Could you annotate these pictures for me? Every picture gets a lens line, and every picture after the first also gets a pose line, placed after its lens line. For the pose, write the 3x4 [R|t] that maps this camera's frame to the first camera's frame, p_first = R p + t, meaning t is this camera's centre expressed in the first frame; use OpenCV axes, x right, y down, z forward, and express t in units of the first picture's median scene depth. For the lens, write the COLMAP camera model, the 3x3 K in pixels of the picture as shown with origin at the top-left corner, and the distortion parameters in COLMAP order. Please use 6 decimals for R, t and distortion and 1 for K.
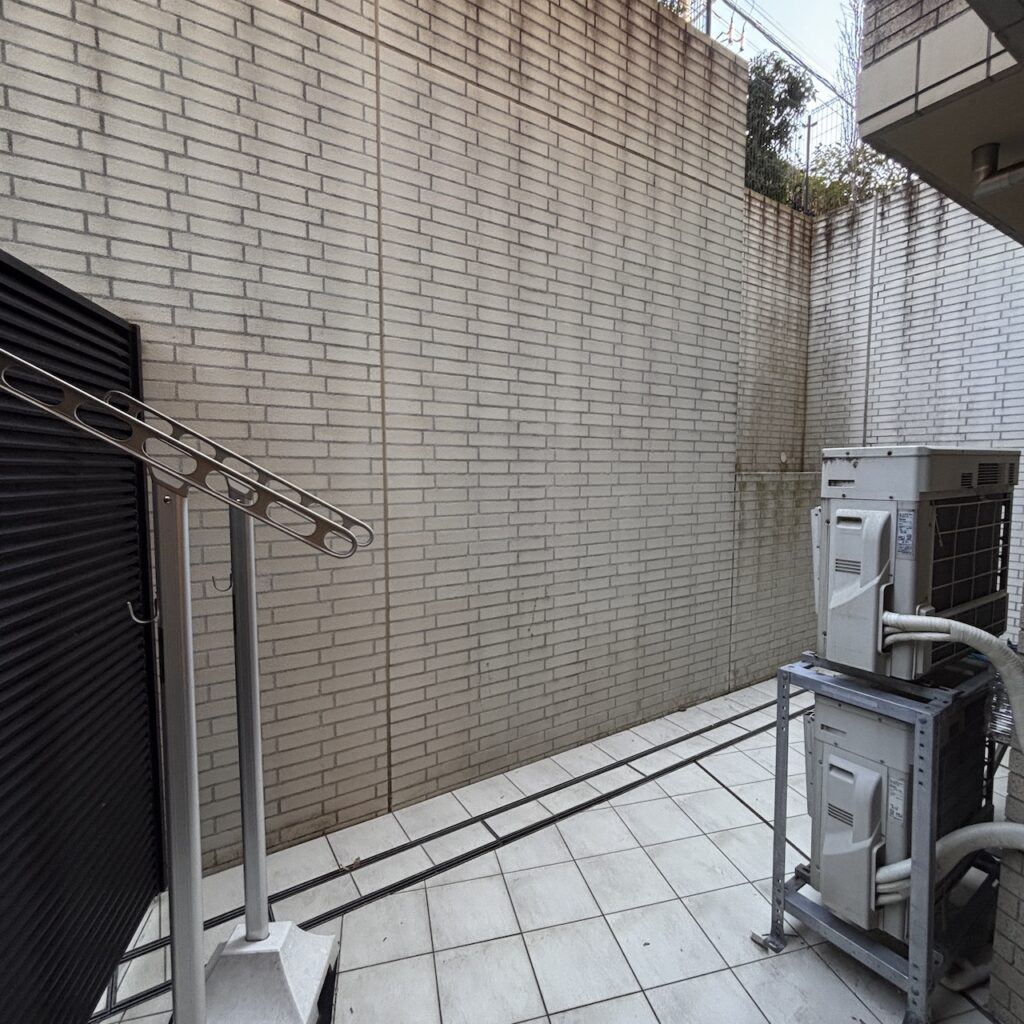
lens RADIAL K [[554.4, 0, 518.0], [0, 554.4, 514.5], [0, 0, 1]] dist [0.001216, 0.002409]
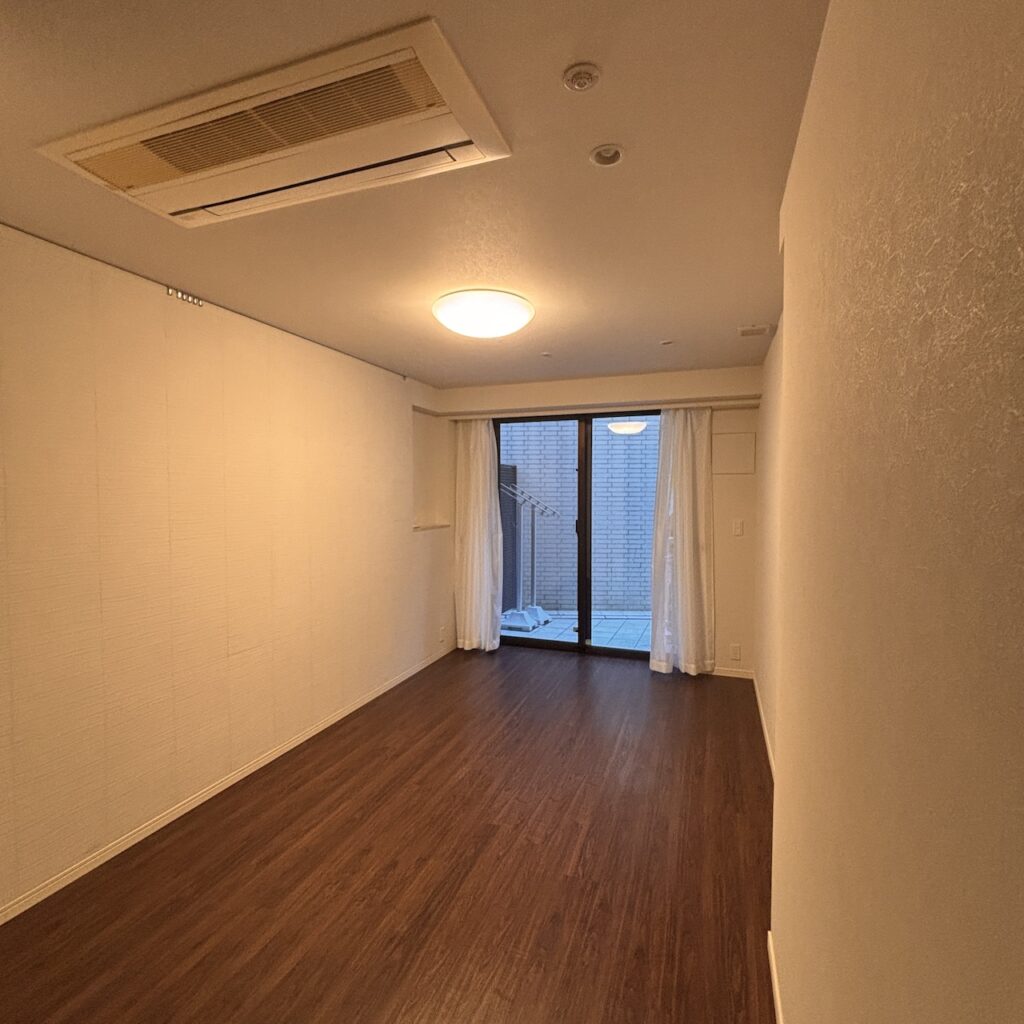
lens RADIAL K [[554.4, 0, 513.8], [0, 554.4, 513.8], [0, 0, 1]] dist [0.001216, 0.002409]
pose [[0.824842, 0.017829, -0.565082, 1.330220], [-0.041850, 0.998686, -0.029579, 0.114365], [0.563812, 0.048047, 0.824504, -1.945749]]
